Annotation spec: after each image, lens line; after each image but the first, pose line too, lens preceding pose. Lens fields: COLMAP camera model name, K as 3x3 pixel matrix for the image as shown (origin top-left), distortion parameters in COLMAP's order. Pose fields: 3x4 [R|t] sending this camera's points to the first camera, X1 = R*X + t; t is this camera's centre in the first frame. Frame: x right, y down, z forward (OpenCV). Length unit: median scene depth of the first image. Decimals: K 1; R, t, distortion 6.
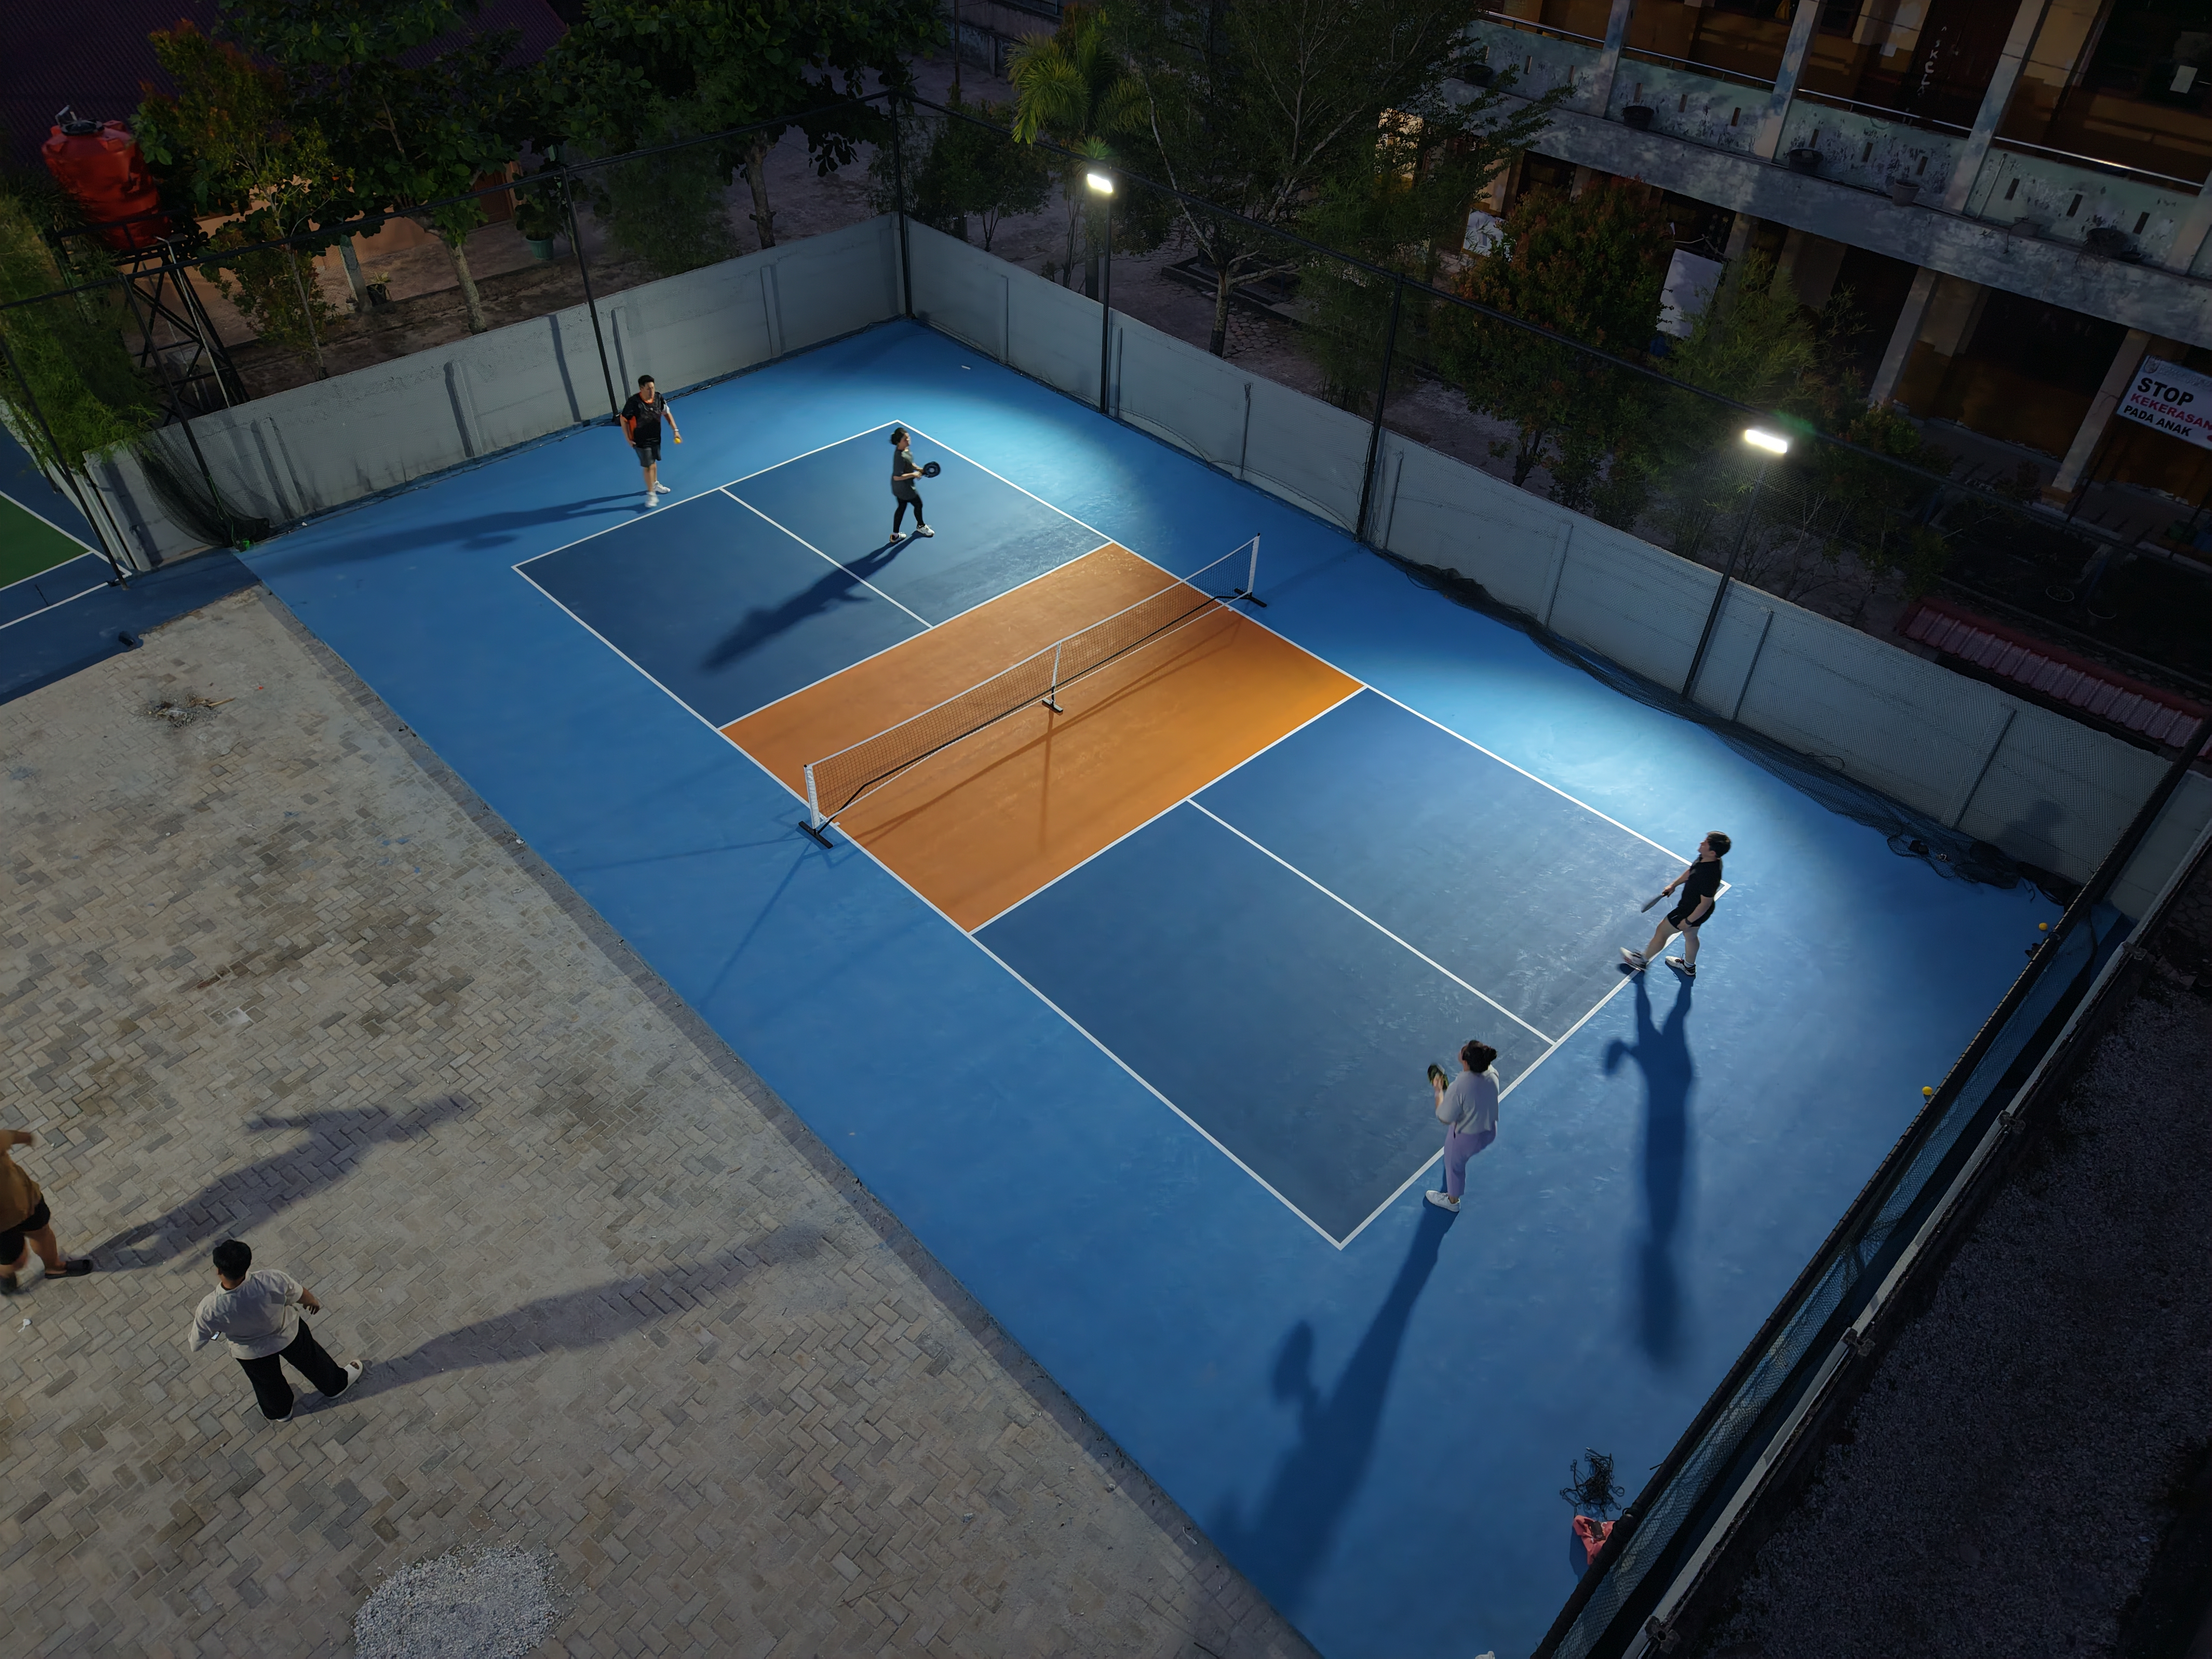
lens RADIAL K [[1489.9, 0, 1106.0], [0, 1489.9, 829.5], [0, 0, 1]] dist [0.008536, -0.006513]
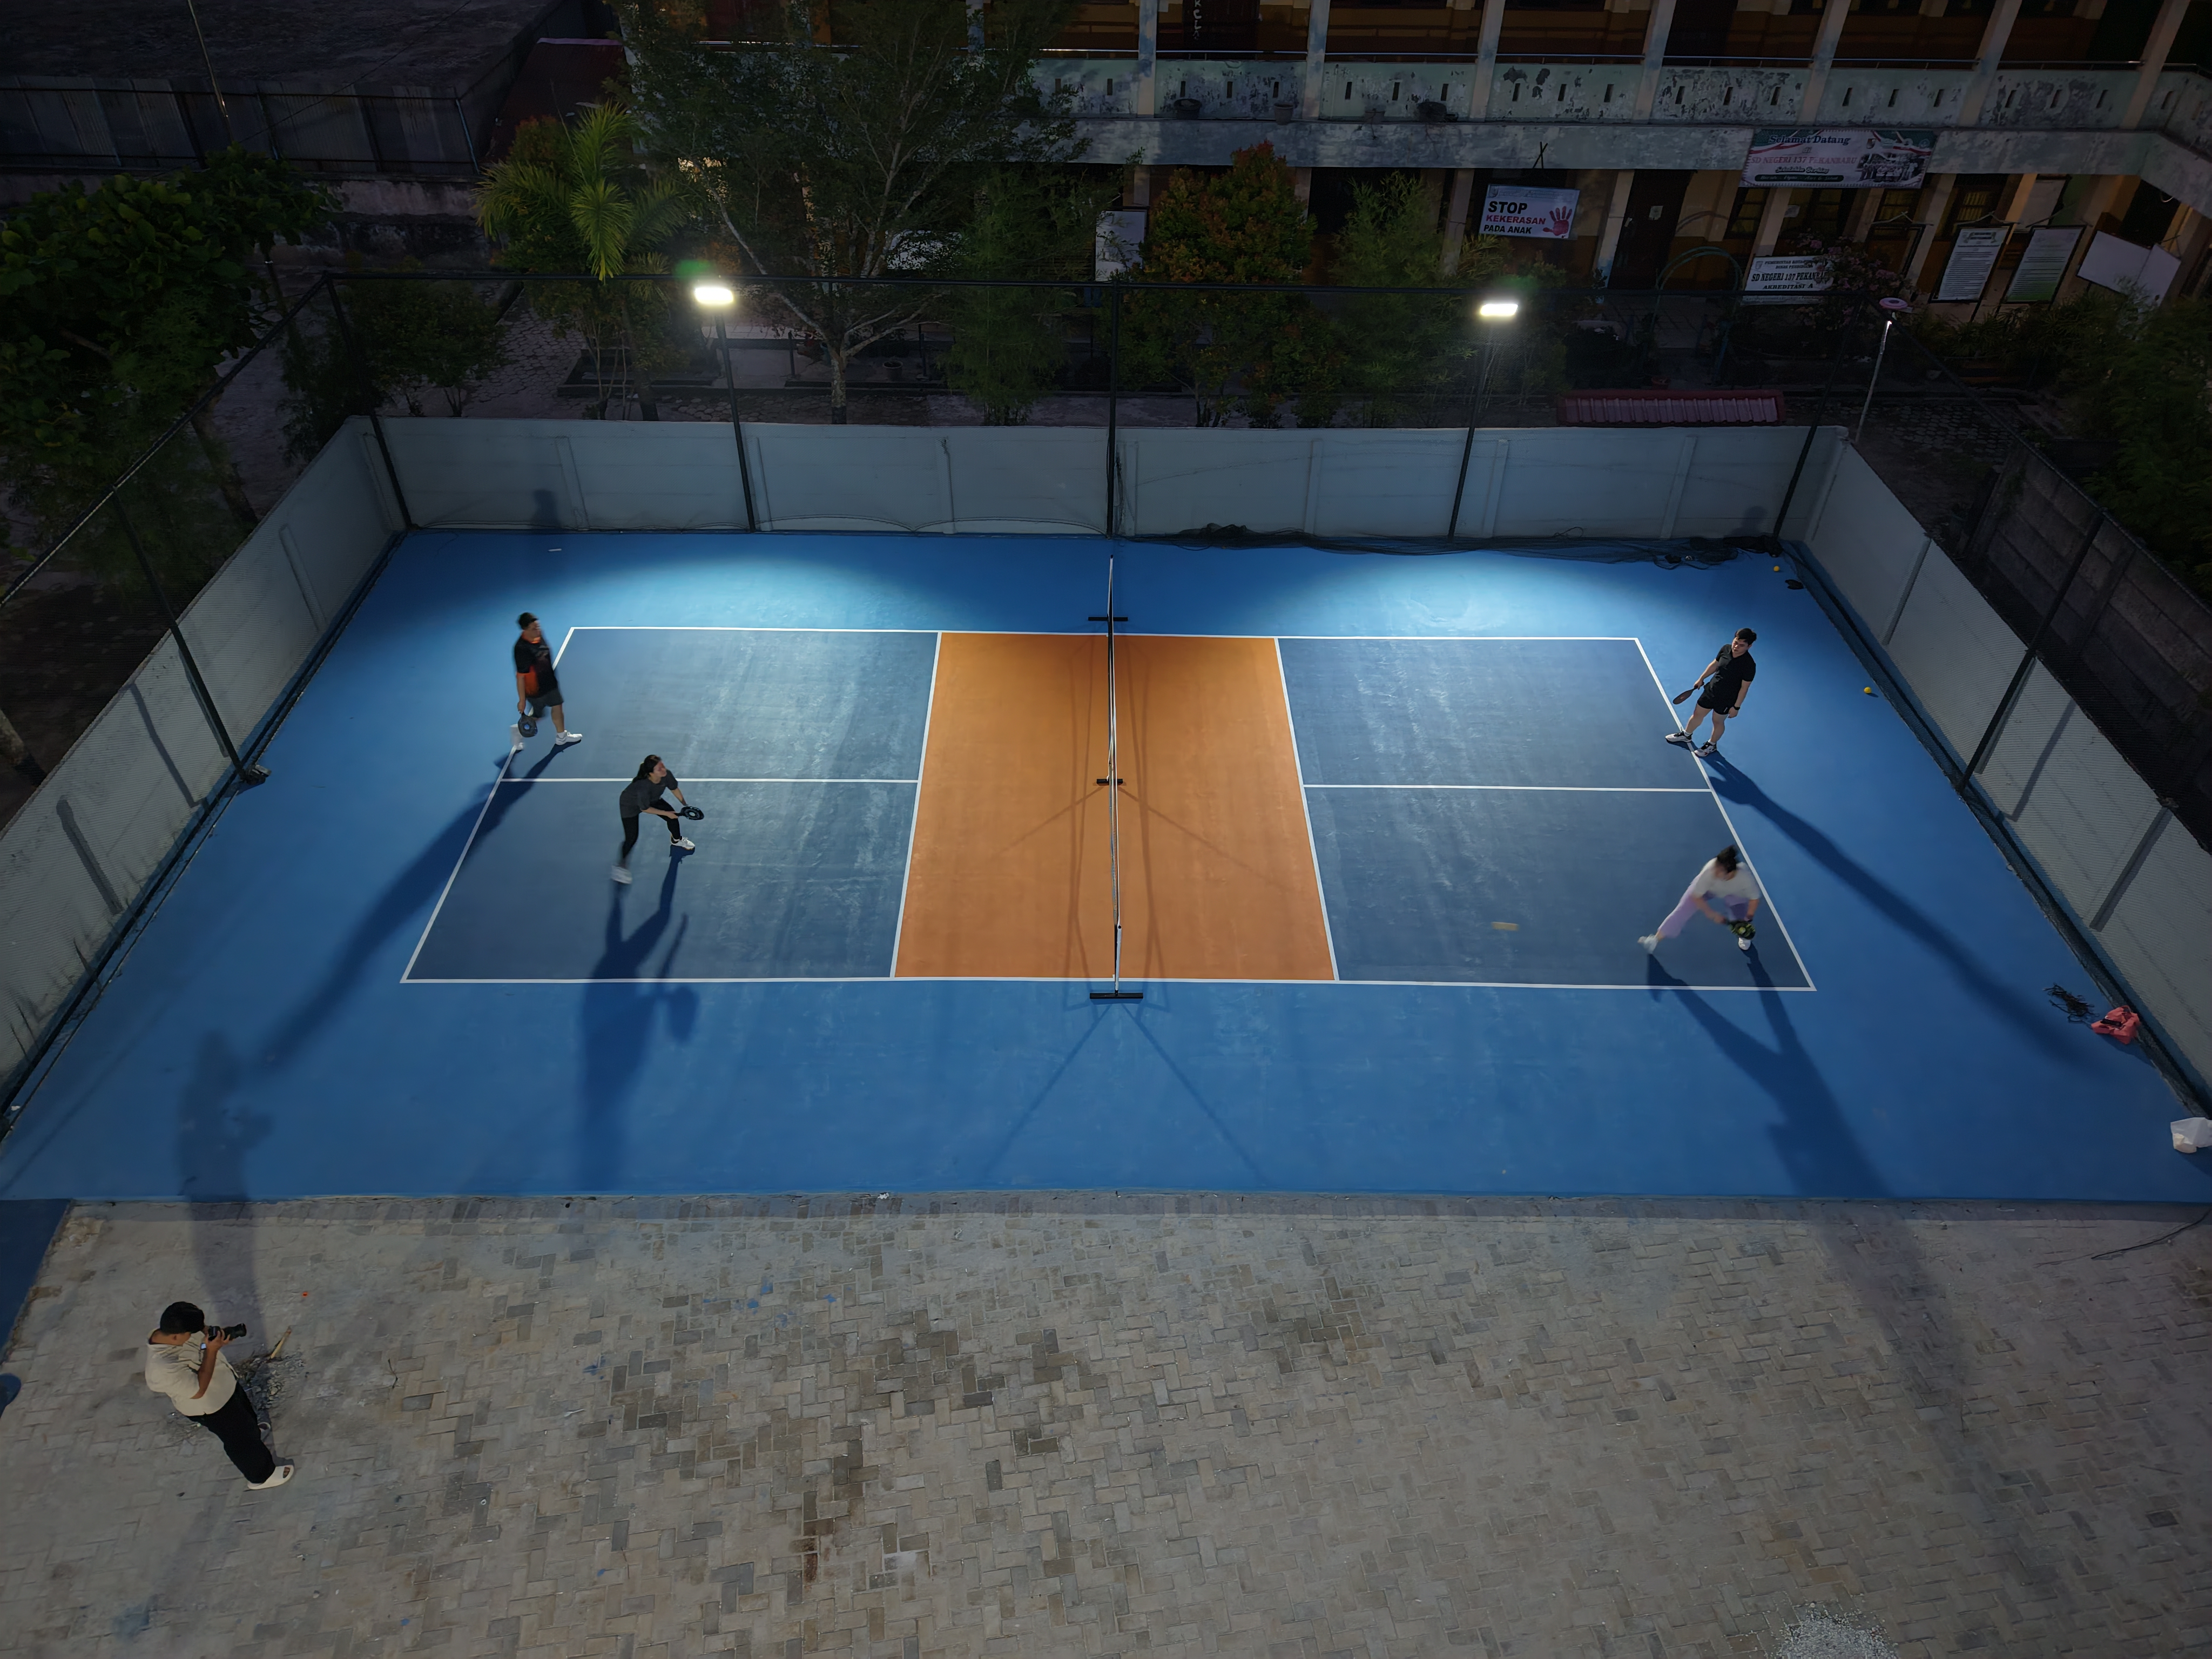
lens RADIAL K [[1489.9, 0, 1106.0], [0, 1489.9, 829.5], [0, 0, 1]] dist [0.008536, -0.006513]
pose [[0.687667, -0.479150, 0.545463, -0.533752], [0.482548, 0.862979, 0.149714, -0.186113], [-0.542459, 0.160258, 0.824655, 0.183228]]
